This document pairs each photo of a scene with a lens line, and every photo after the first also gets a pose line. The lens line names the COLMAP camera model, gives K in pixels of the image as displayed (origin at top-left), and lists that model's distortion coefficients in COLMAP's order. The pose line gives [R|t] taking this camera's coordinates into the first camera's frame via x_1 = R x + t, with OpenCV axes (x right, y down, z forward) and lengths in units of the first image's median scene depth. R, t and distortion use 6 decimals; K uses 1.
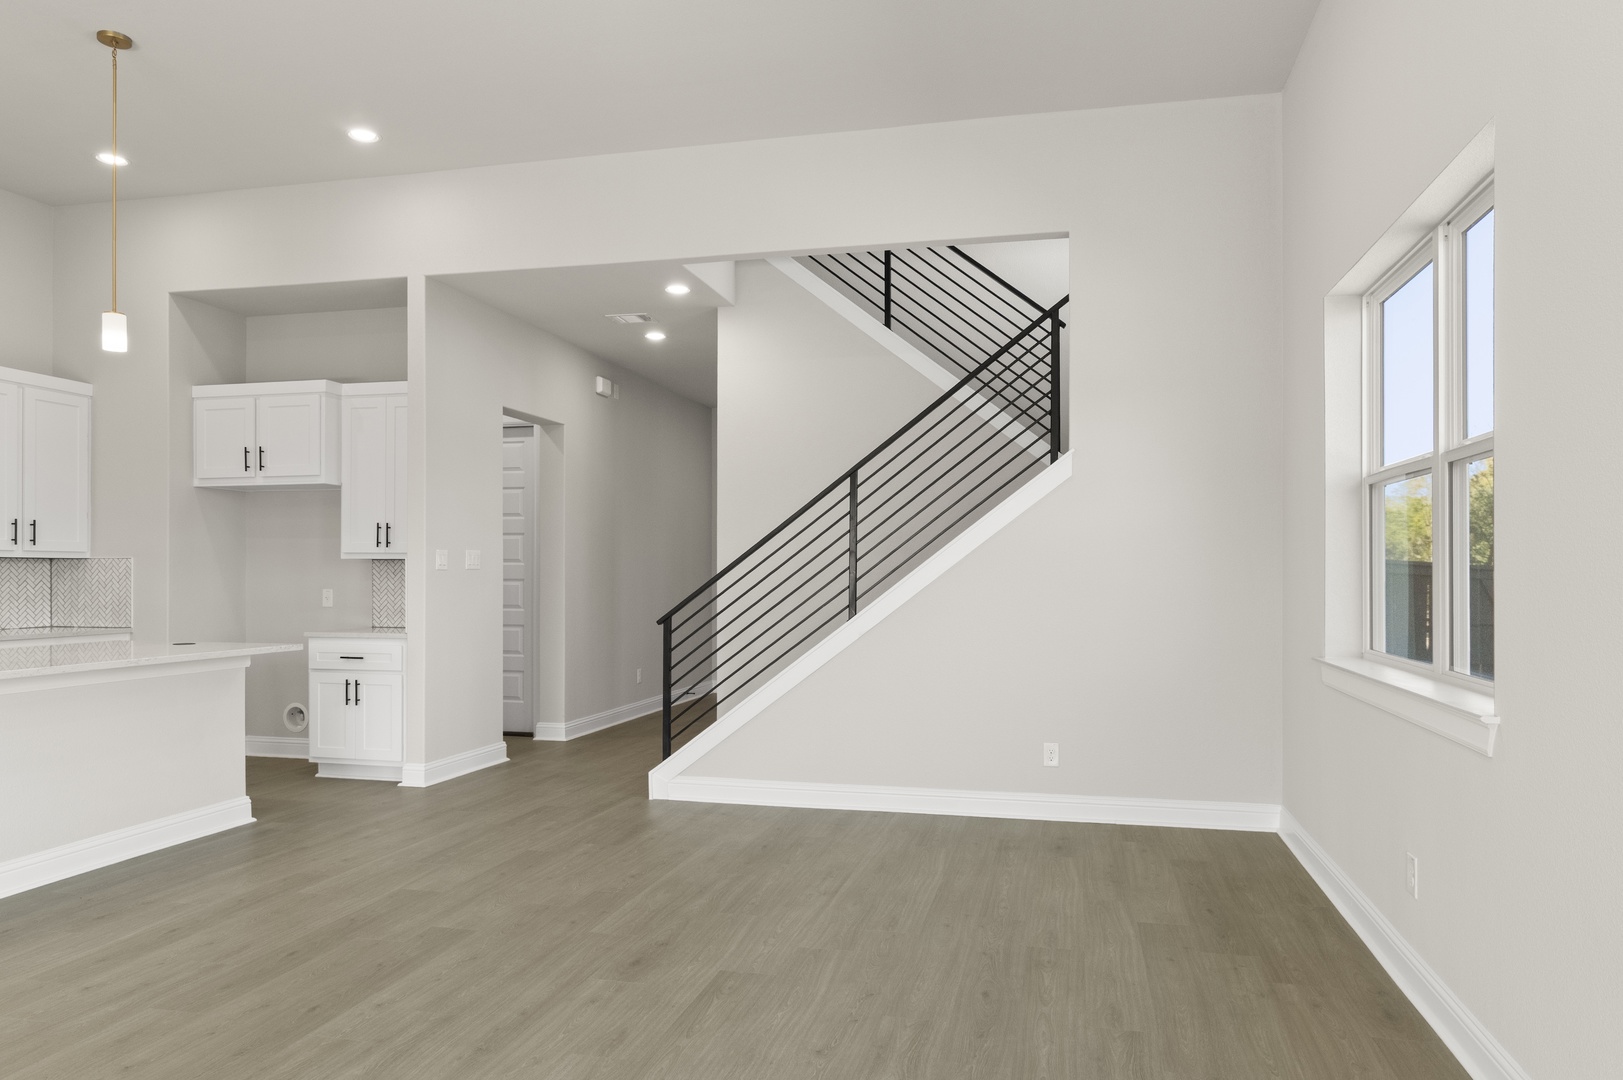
lens RADIAL K [[1037.5, 0, 832.8], [0, 1037.5, 577.6], [0, 0, 1]] dist [-0.000721, -0.002927]
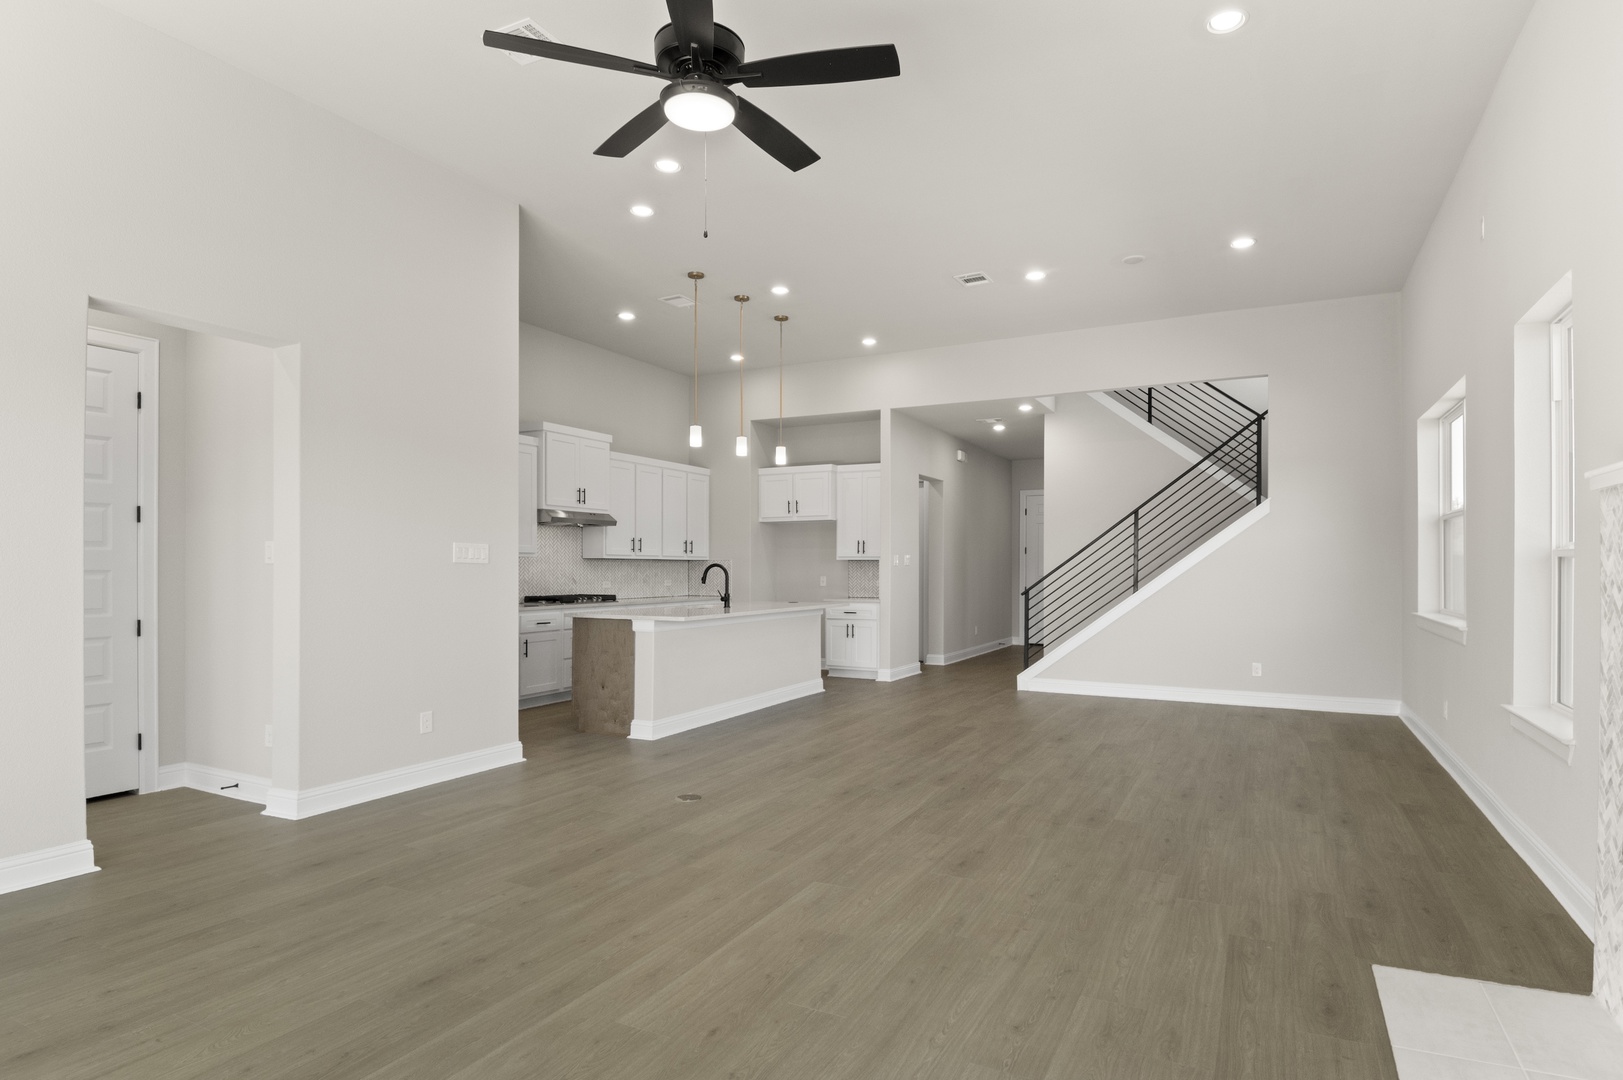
lens RADIAL K [[837.7, 0, 844.0], [0, 837.7, 567.3], [0, 0, 1]] dist [0.005155, -0.000853]
pose [[0.970935, -0.000144, -0.239343, -0.111955], [-0.001259, 0.999983, -0.005711, 0.003945], [0.239340, 0.005846, 0.970918, -0.478940]]
